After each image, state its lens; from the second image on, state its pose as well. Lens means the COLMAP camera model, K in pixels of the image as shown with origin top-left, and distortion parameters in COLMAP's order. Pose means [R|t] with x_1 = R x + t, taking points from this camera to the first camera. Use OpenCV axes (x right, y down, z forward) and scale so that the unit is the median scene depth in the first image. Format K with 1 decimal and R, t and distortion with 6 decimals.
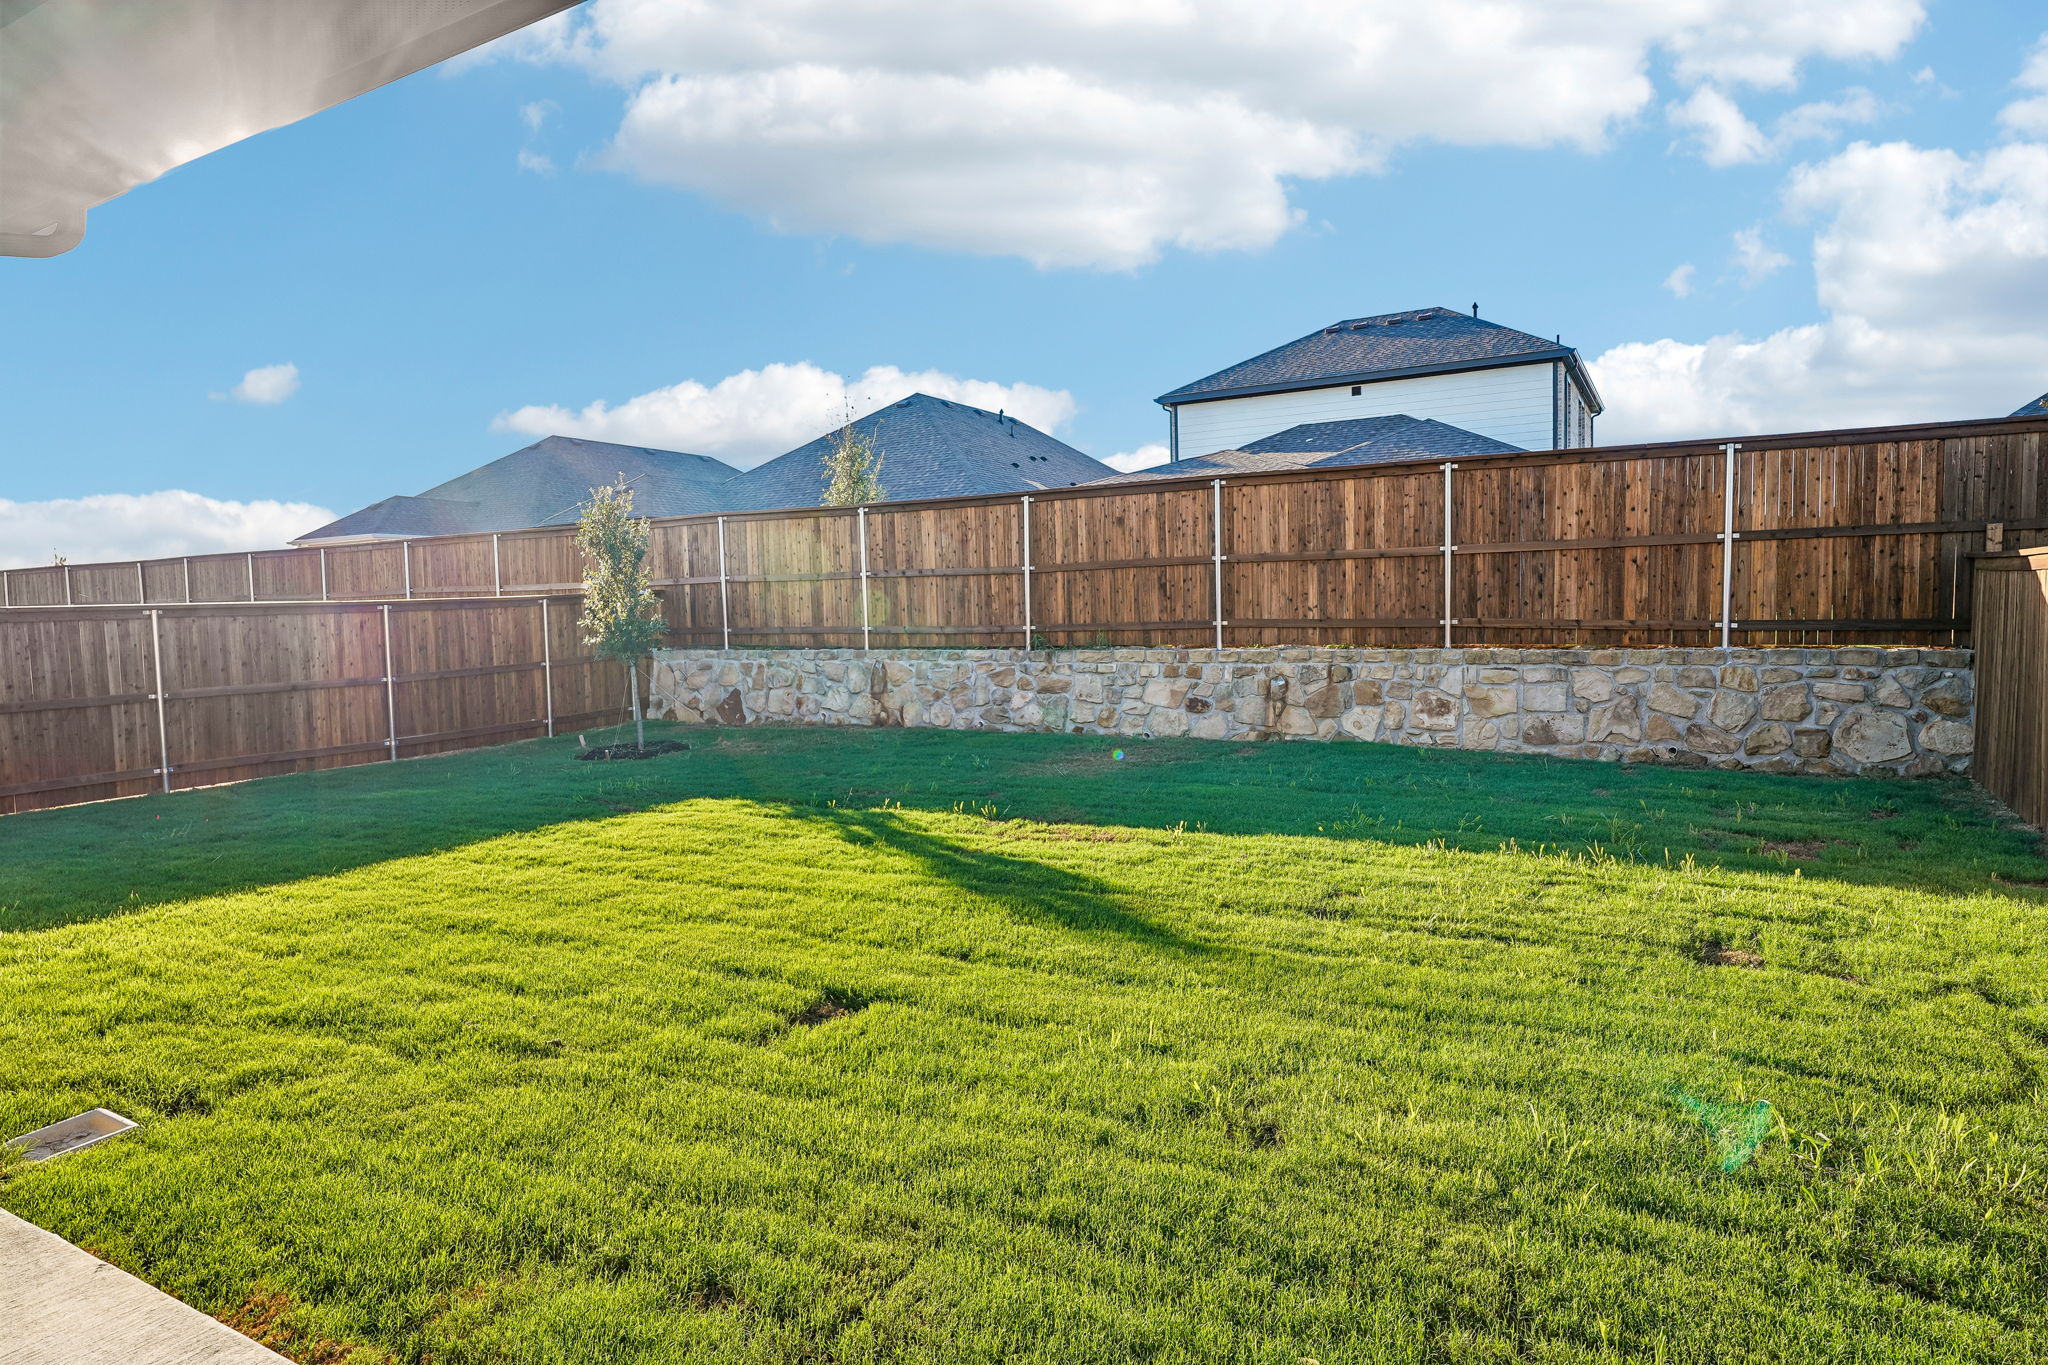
lens RADIAL K [[1192.6, 0, 1027.4], [0, 1192.6, 683.7], [0, 0, 1]] dist [0.002167, -0.001926]
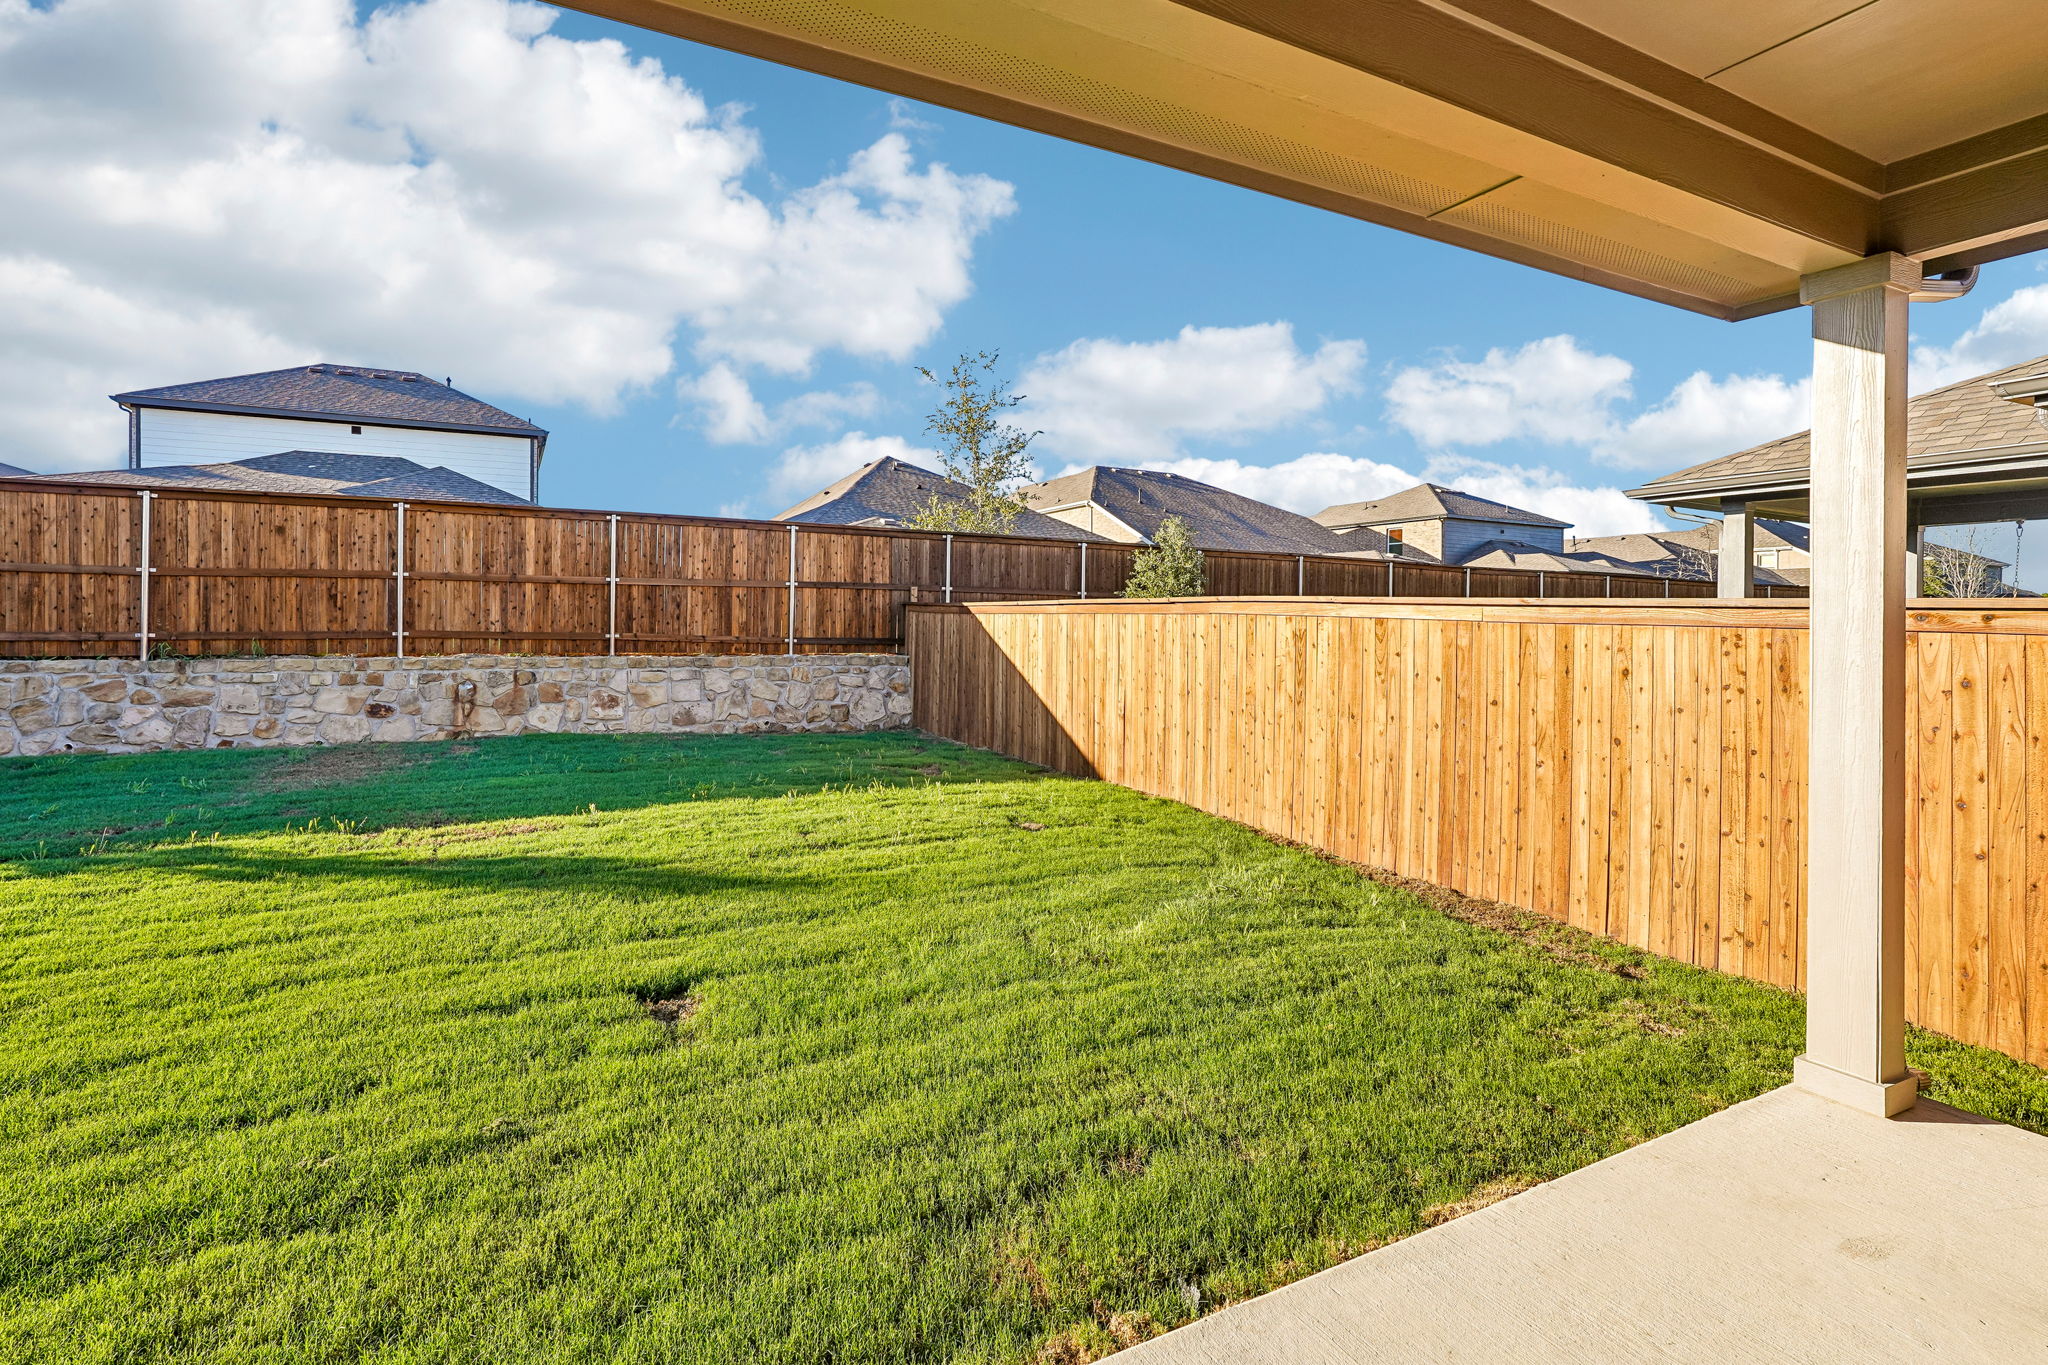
lens RADIAL K [[923.6, 0, 948.5], [0, 923.6, 626.3], [0, 0, 1]] dist [-0.014197, 0.006329]
pose [[0.573917, 0.023252, 0.818584, -0.246332], [0.029290, 0.998374, -0.048894, -0.002159], [-0.818390, 0.052038, 0.572303, 0.117335]]
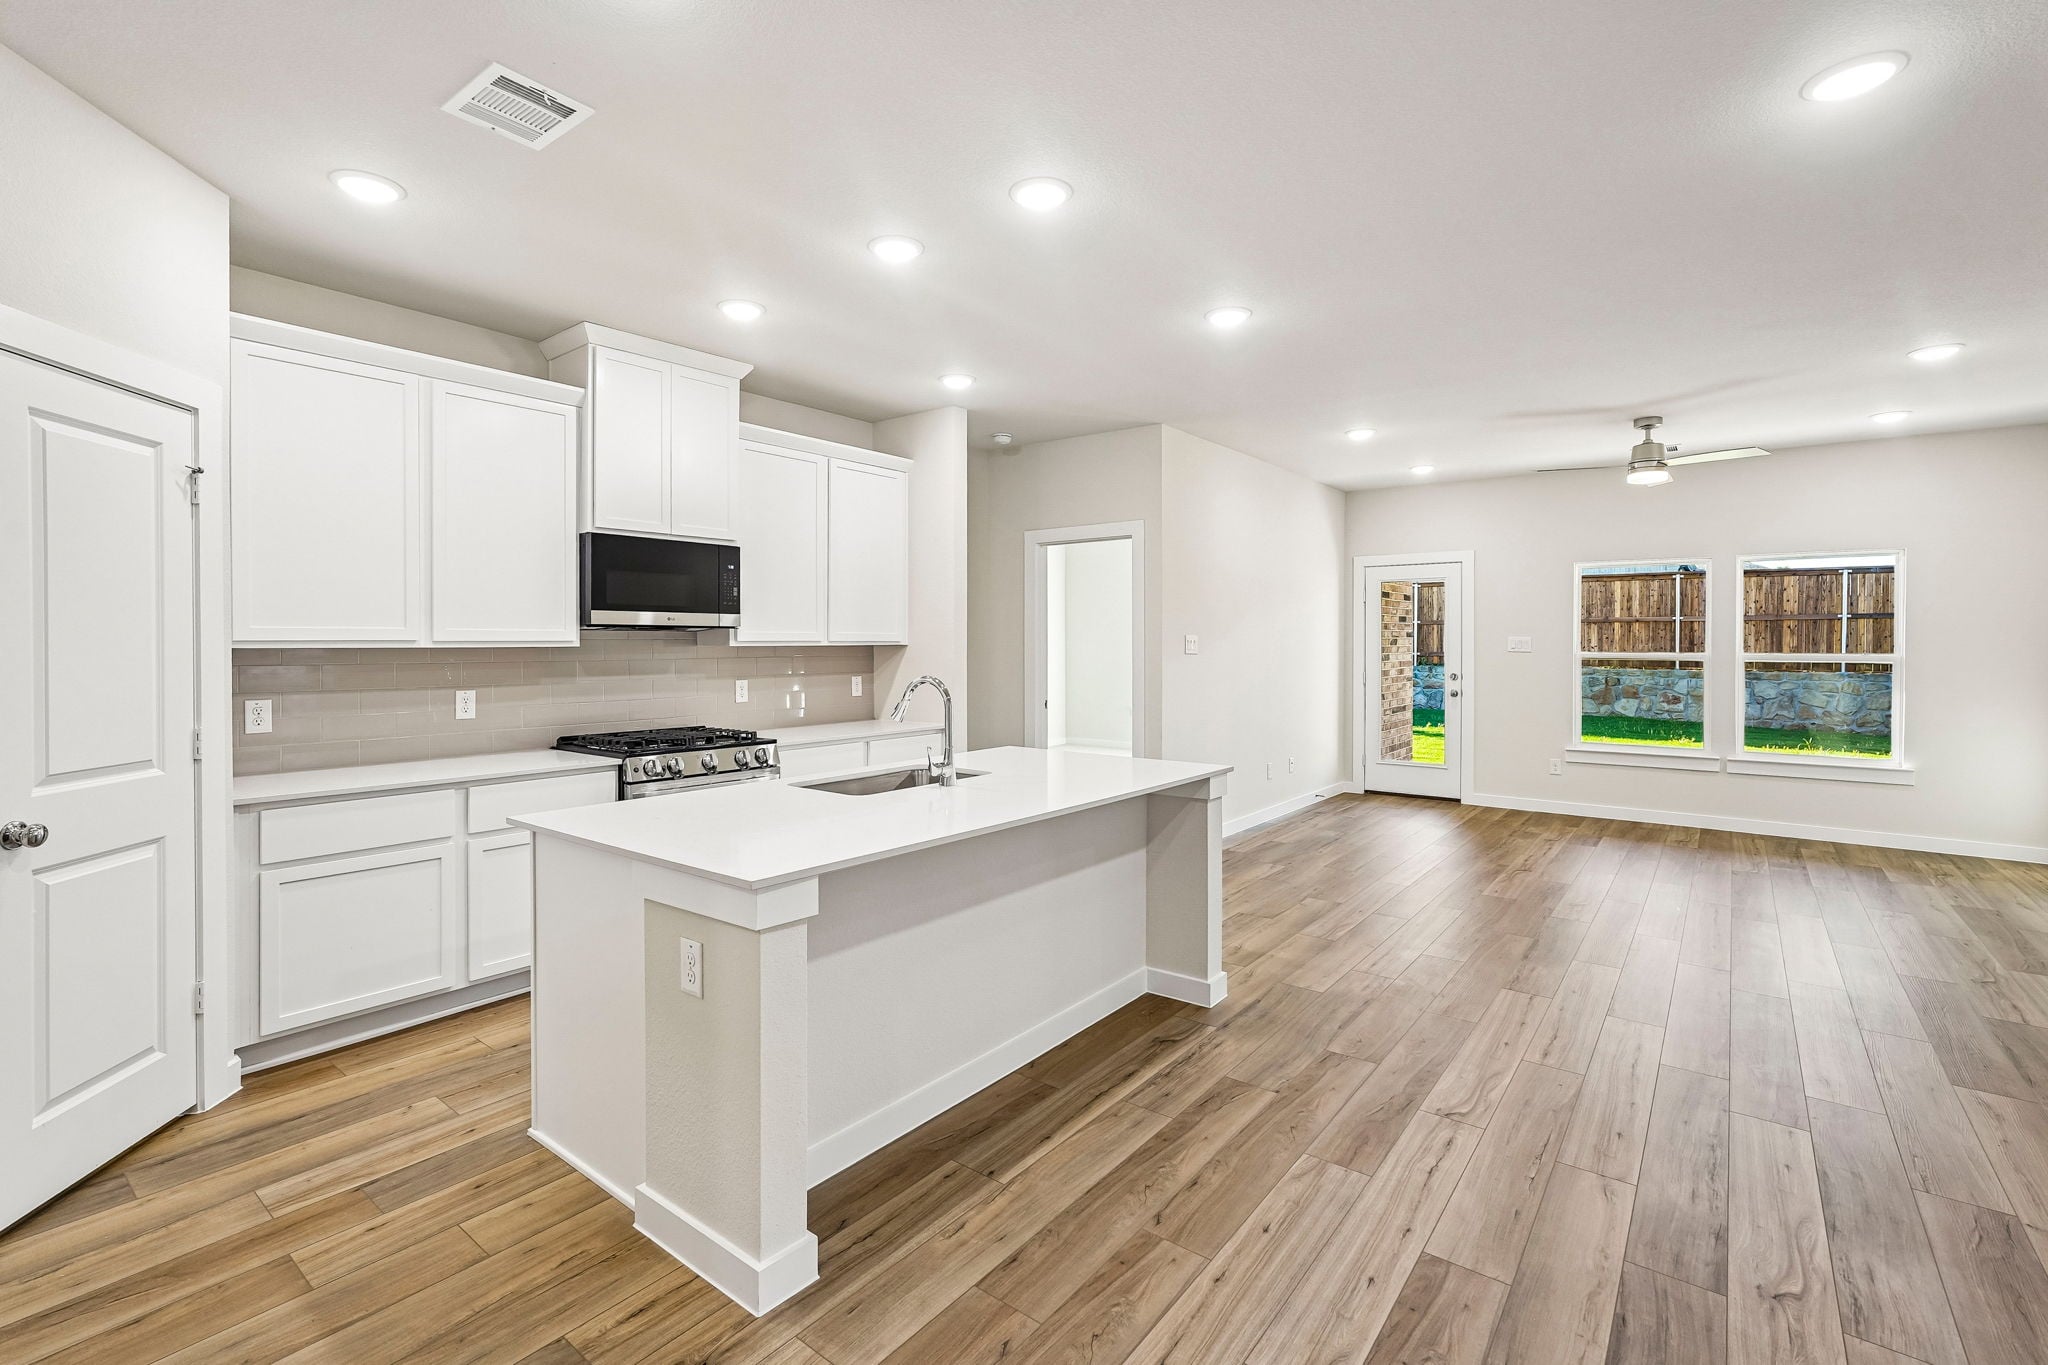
lens RADIAL K [[925.9, 0, 1008.0], [0, 925.9, 646.3], [0, 0, 1]] dist [-0.013711, 0.008092]
pose [[0.988906, 0.022193, -0.146873, -0.474243], [-0.029645, 0.998371, -0.048744, 0.035531], [0.145552, 0.052557, 0.987954, -0.599292]]
